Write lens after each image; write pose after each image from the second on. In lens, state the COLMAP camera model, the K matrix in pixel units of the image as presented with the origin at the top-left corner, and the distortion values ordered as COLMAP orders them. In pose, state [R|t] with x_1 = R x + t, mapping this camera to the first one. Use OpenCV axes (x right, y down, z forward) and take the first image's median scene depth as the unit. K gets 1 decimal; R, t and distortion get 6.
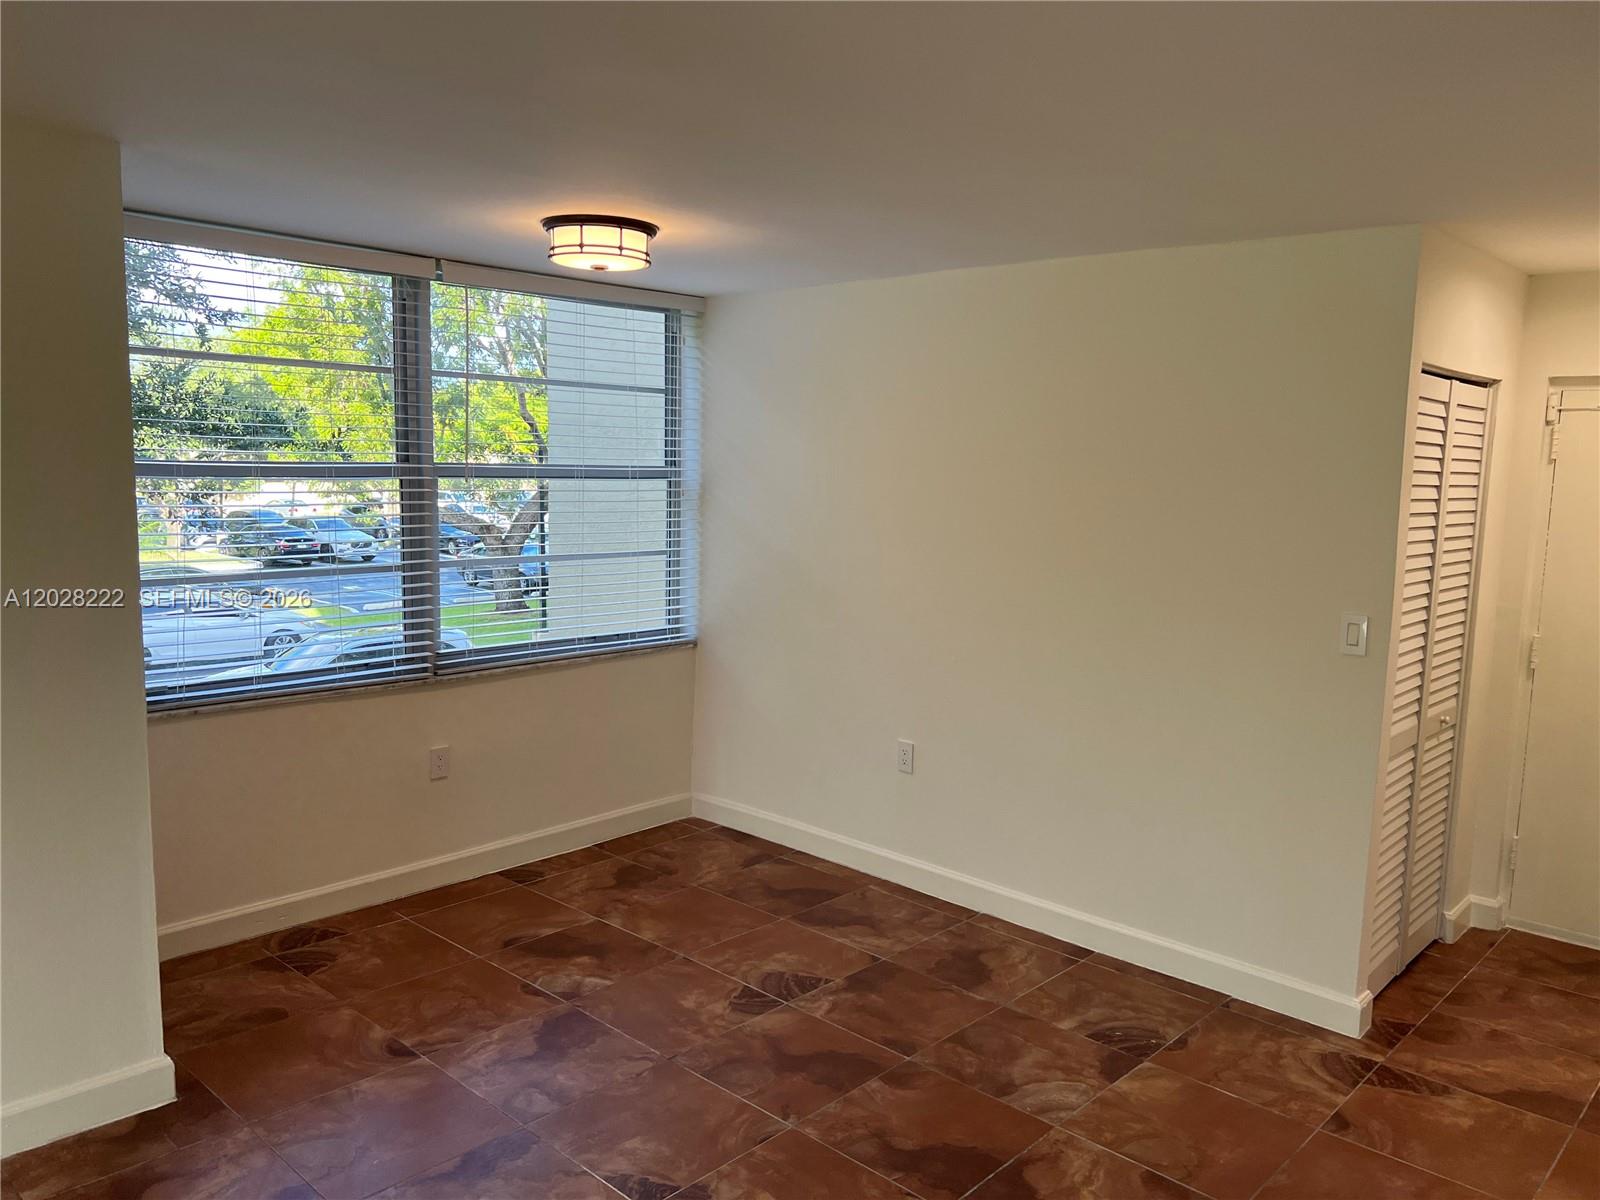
lens RADIAL K [[1214.5, 0, 803.7], [0, 1214.5, 597.6], [0, 0, 1]] dist [0.060756, -0.069130]
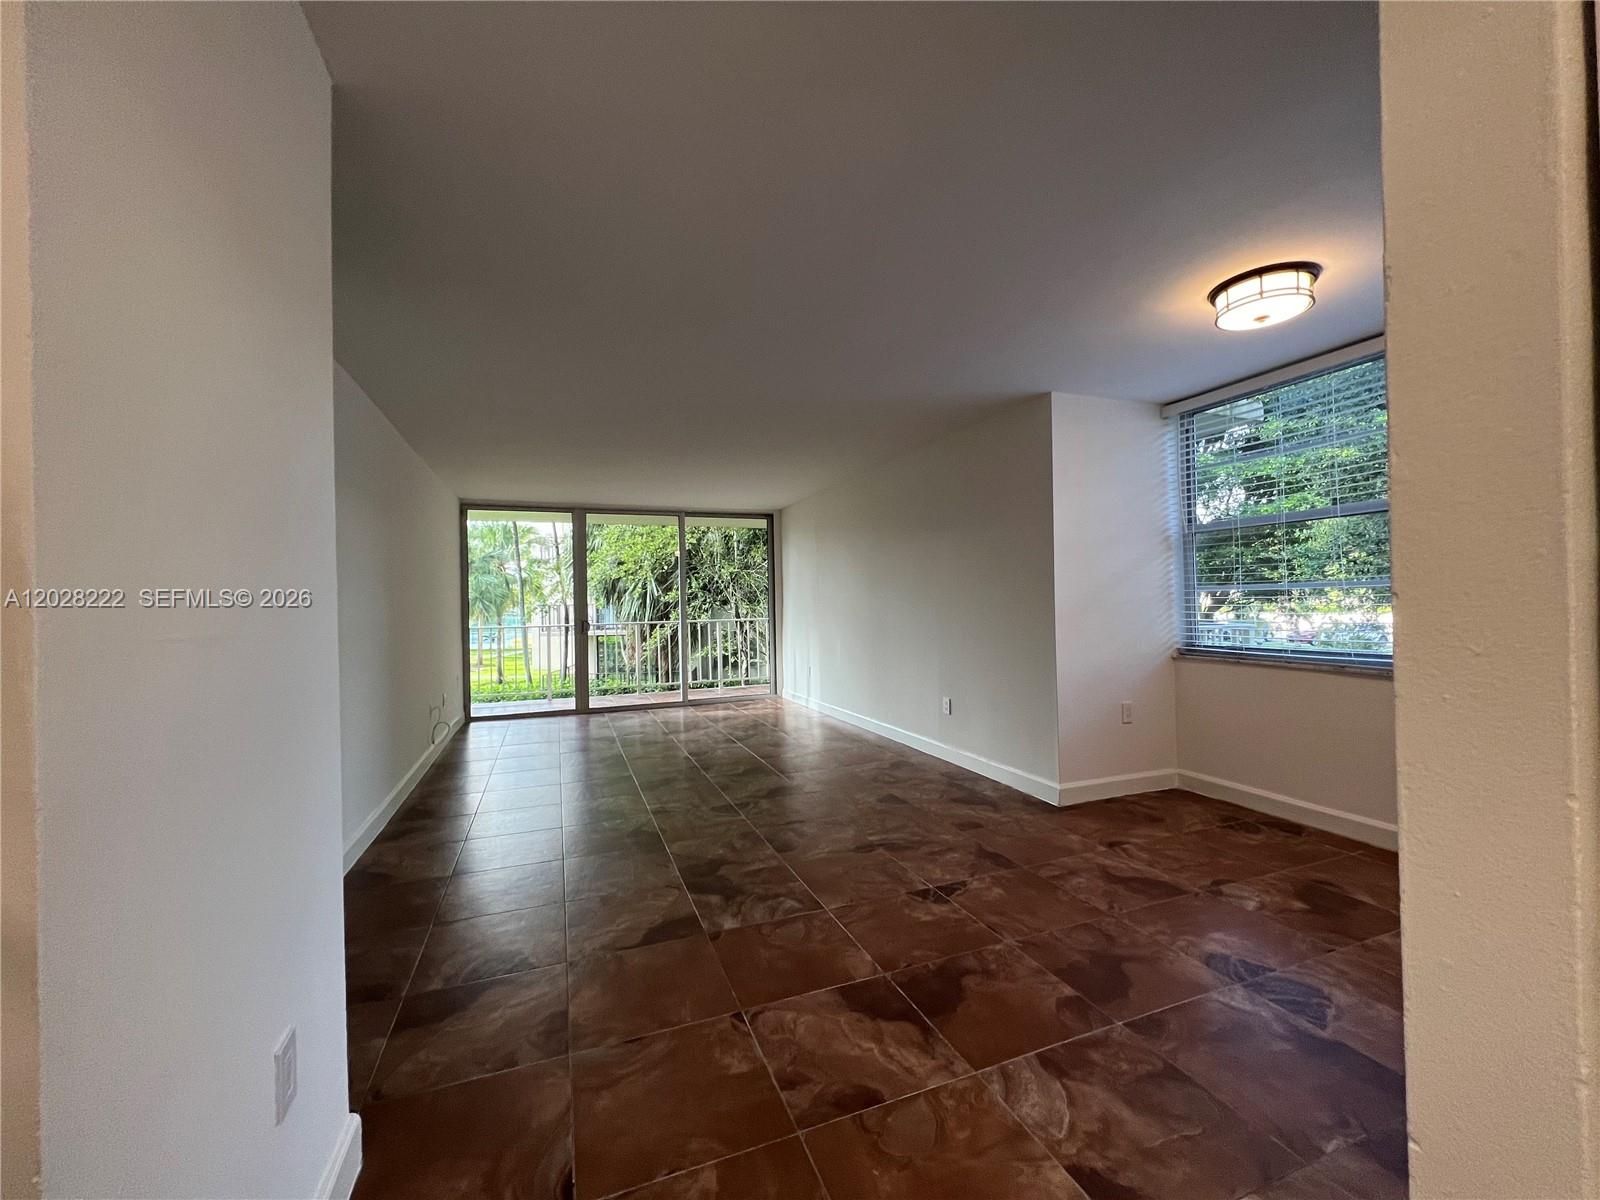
lens RADIAL K [[642.2, 0, 797.9], [0, 642.2, 595.5], [0, 0, 1]] dist [-0.001933, 0.000208]
pose [[-0.446132, -0.022470, -0.894685, 0.601212], [-0.094437, 0.995286, 0.022094, 0.040925], [0.889971, 0.094348, -0.446151, 0.865439]]
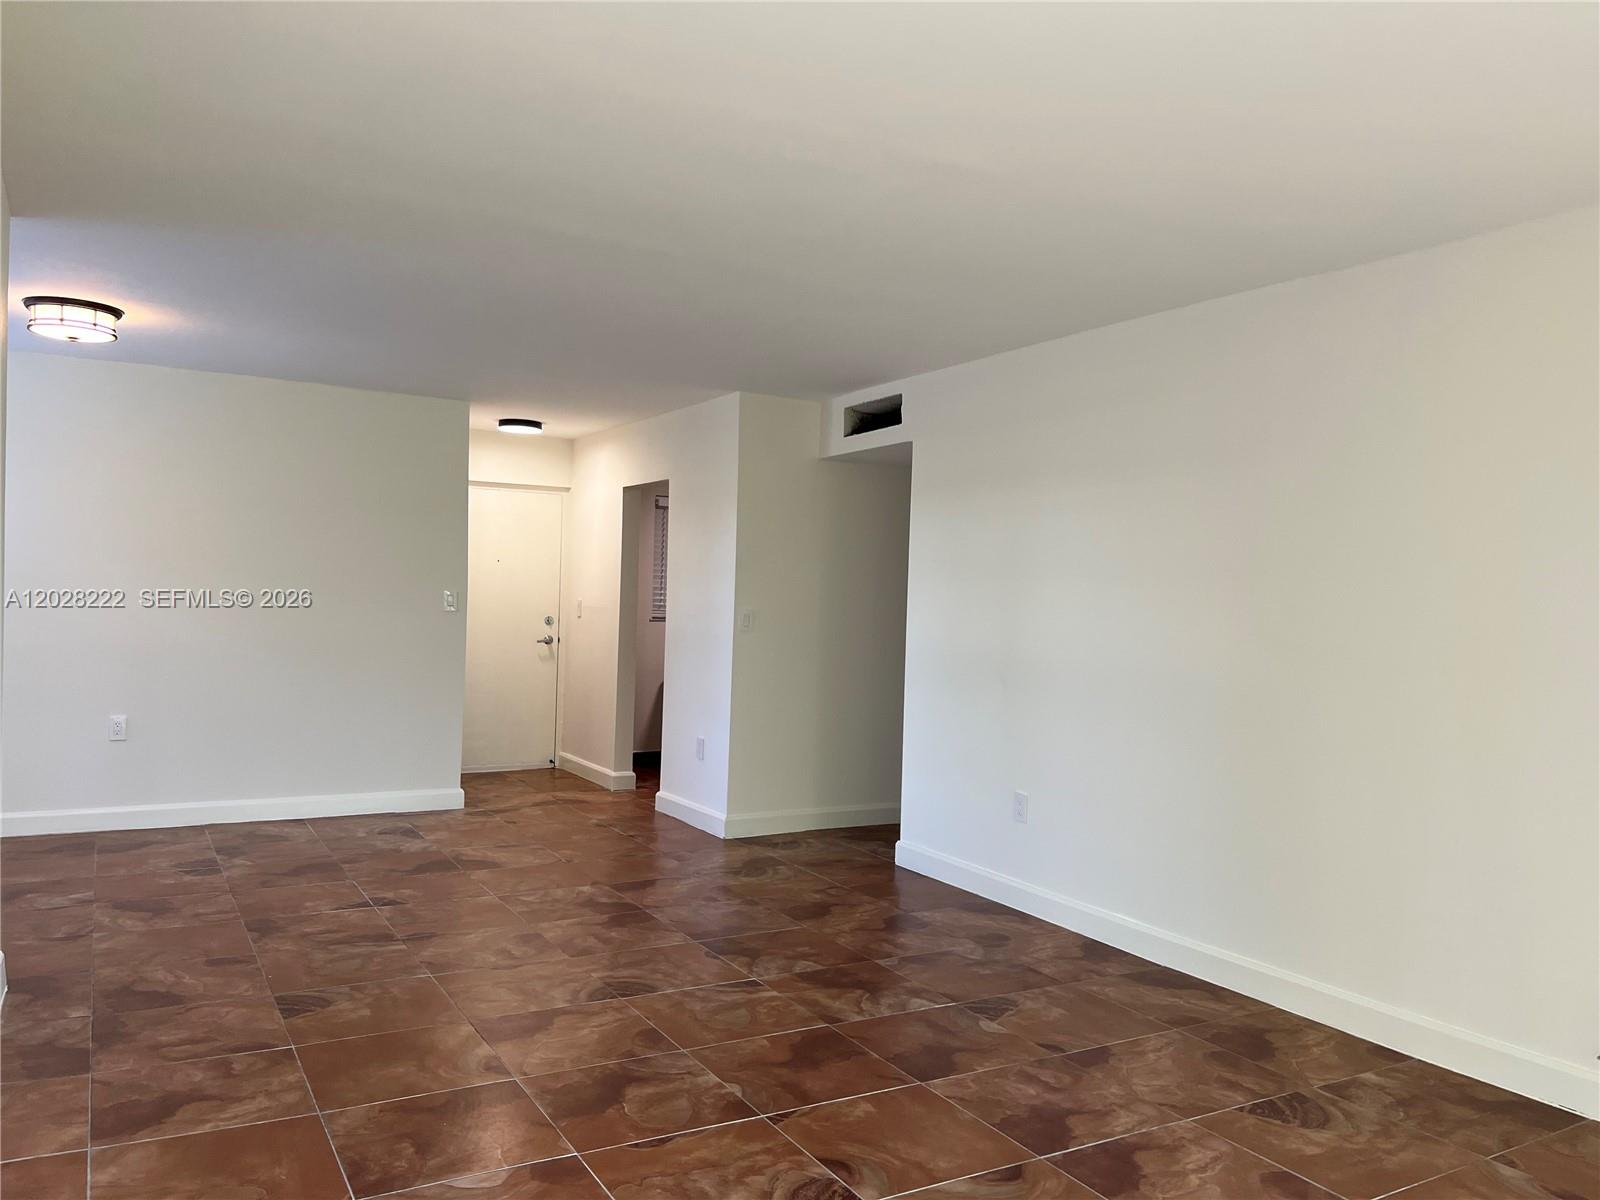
lens RADIAL K [[1206.0, 0, 803.5], [0, 1206.0, 608.9], [0, 0, 1]] dist [0.058945, -0.061708]
pose [[0.296492, -0.022262, 0.954776, -1.154430], [0.090610, 0.995874, -0.004918, 0.095545], [-0.950727, 0.087971, 0.297286, -0.107853]]
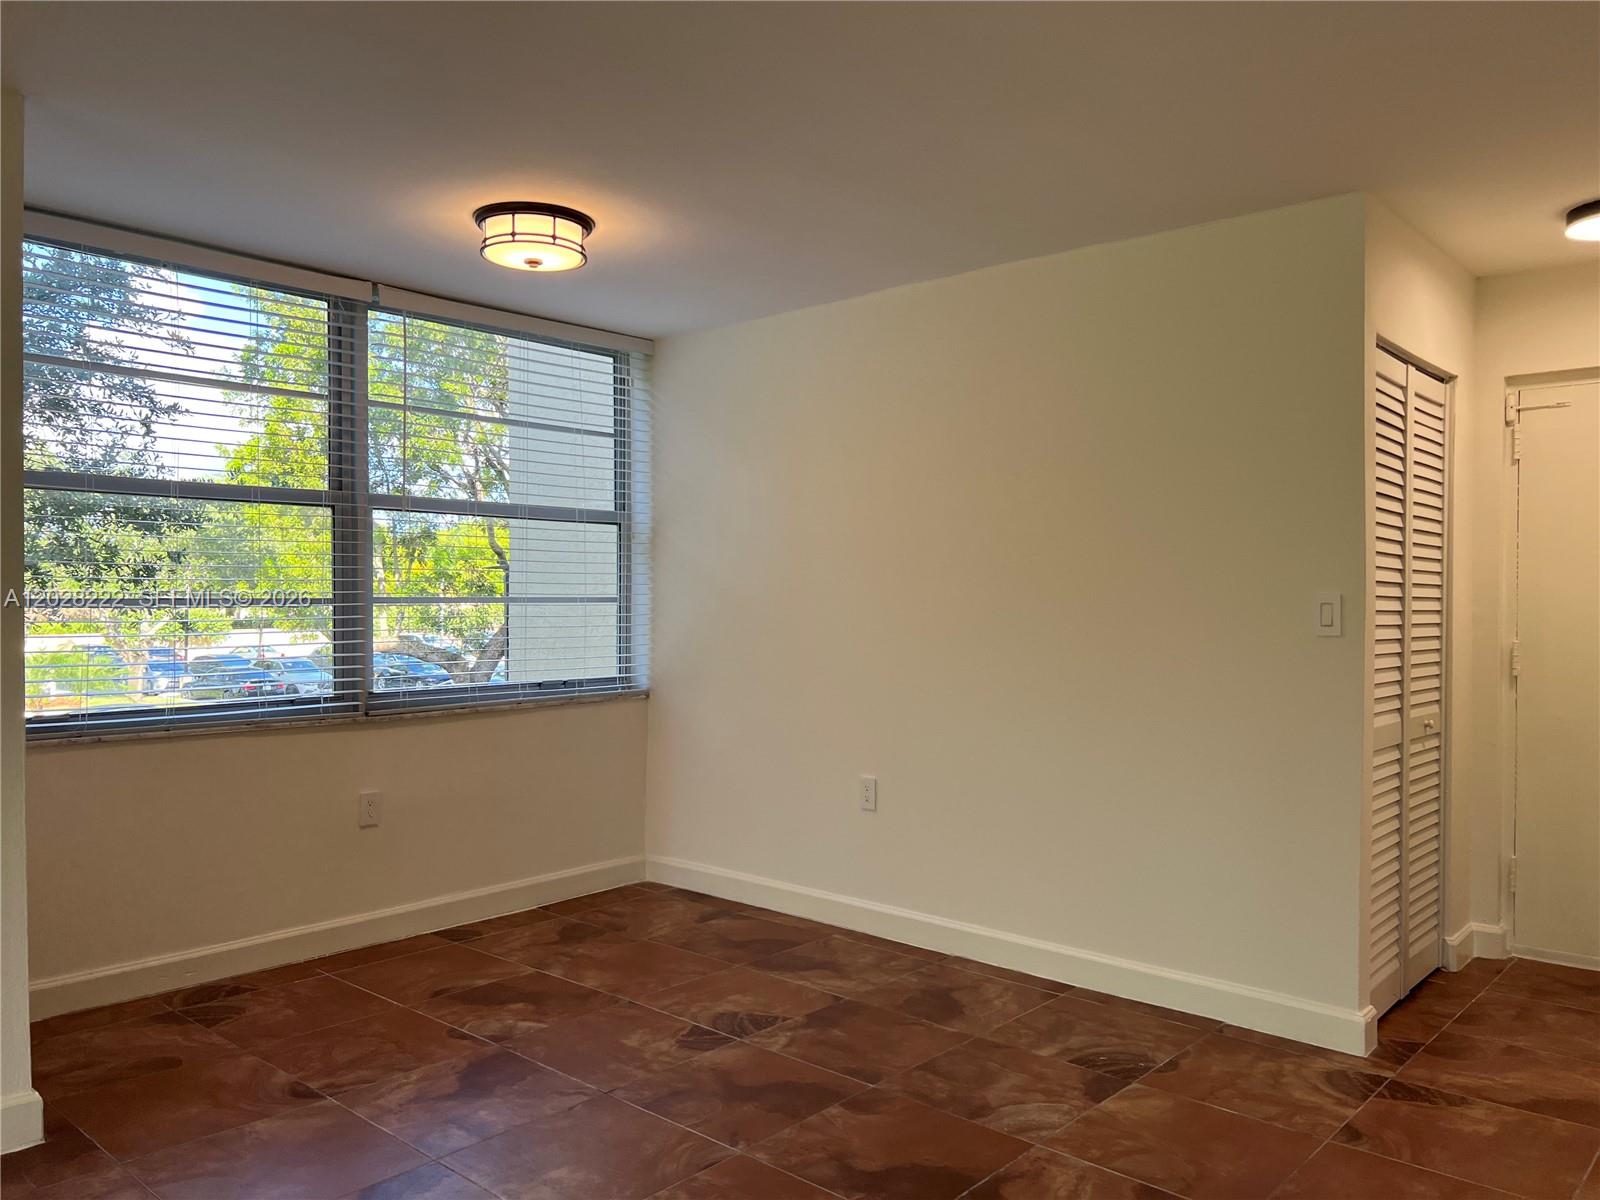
lens RADIAL K [[1213.1, 0, 800.0], [0, 1213.1, 600.0], [0, 0, 1]] dist [0.052383, -0.054719]
pose [[0.999592, -0.021167, 0.019197, 0.019958], [0.023233, 0.993123, -0.114749, 0.109899], [-0.016637, 0.115148, 0.993209, 0.058365]]
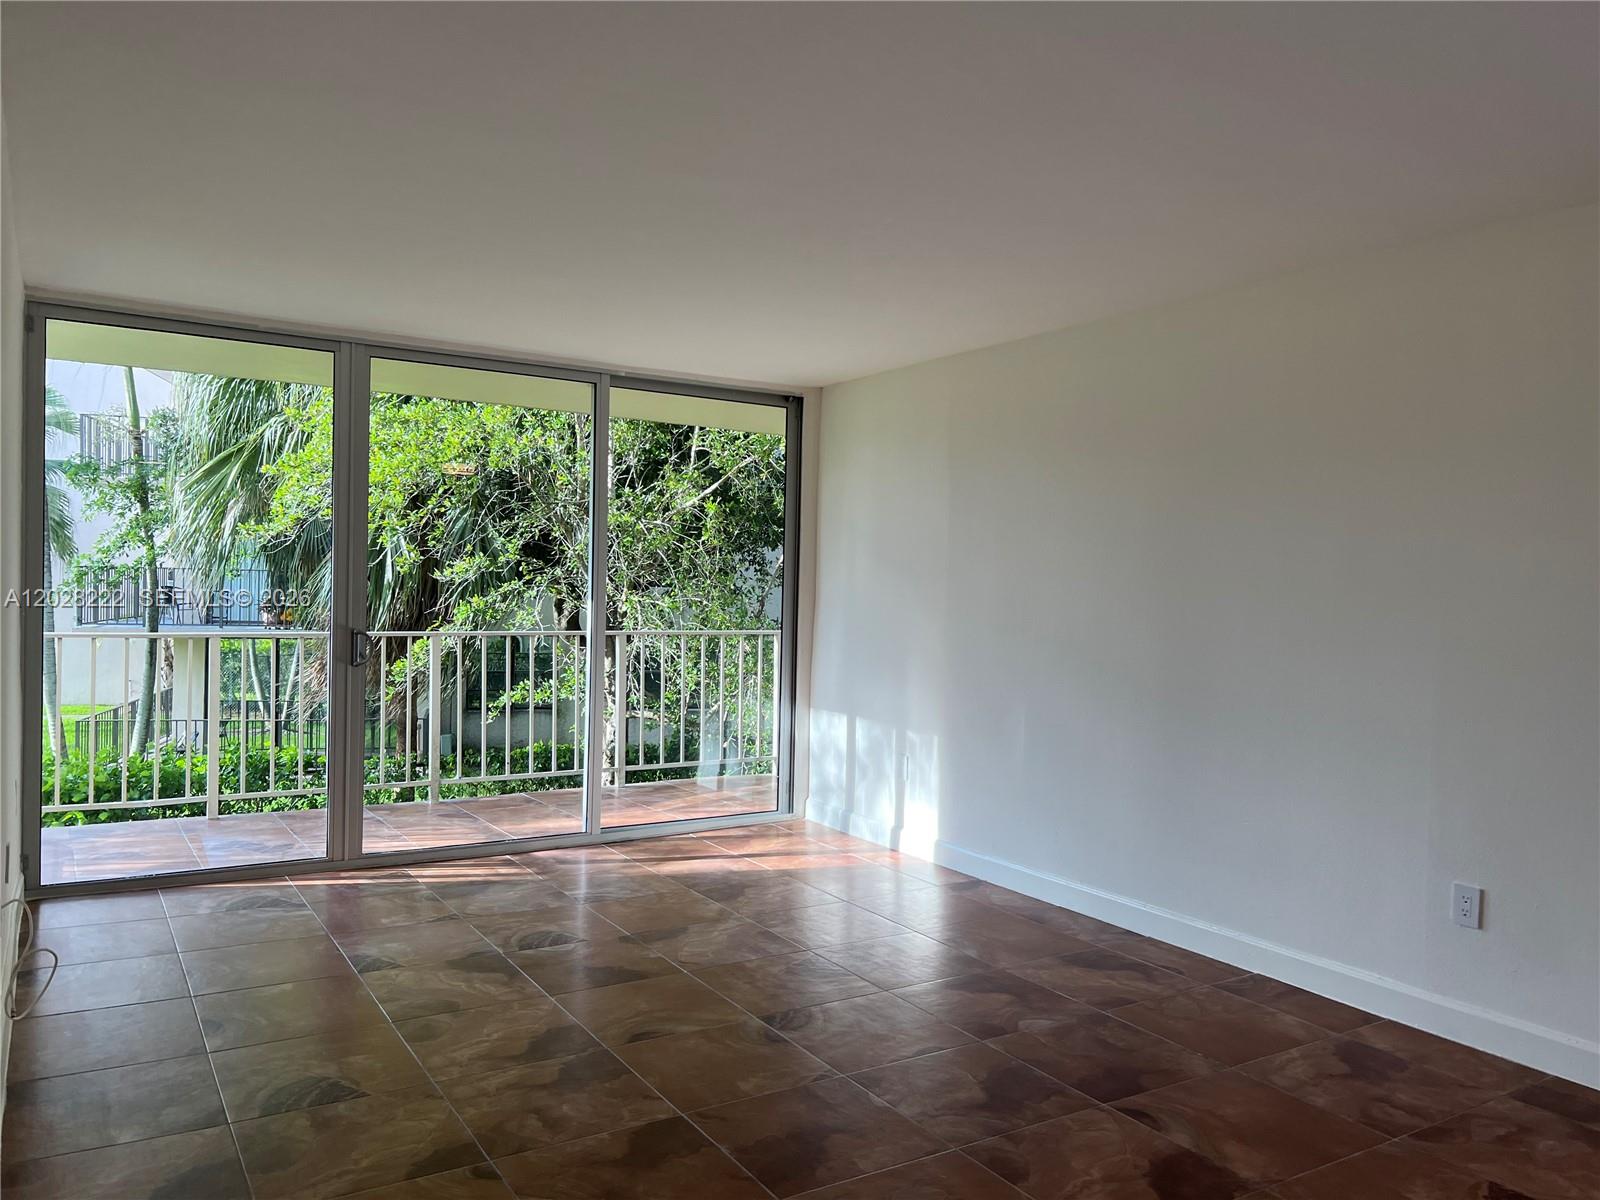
lens RADIAL K [[1206.0, 0, 803.5], [0, 1206.0, 608.9], [0, 0, 1]] dist [0.058945, -0.061708]
pose [[-0.269088, -0.006254, -0.963095, 0.400913], [-0.141818, 0.989336, 0.033199, 0.069055], [0.952617, 0.145518, -0.267105, 0.330370]]
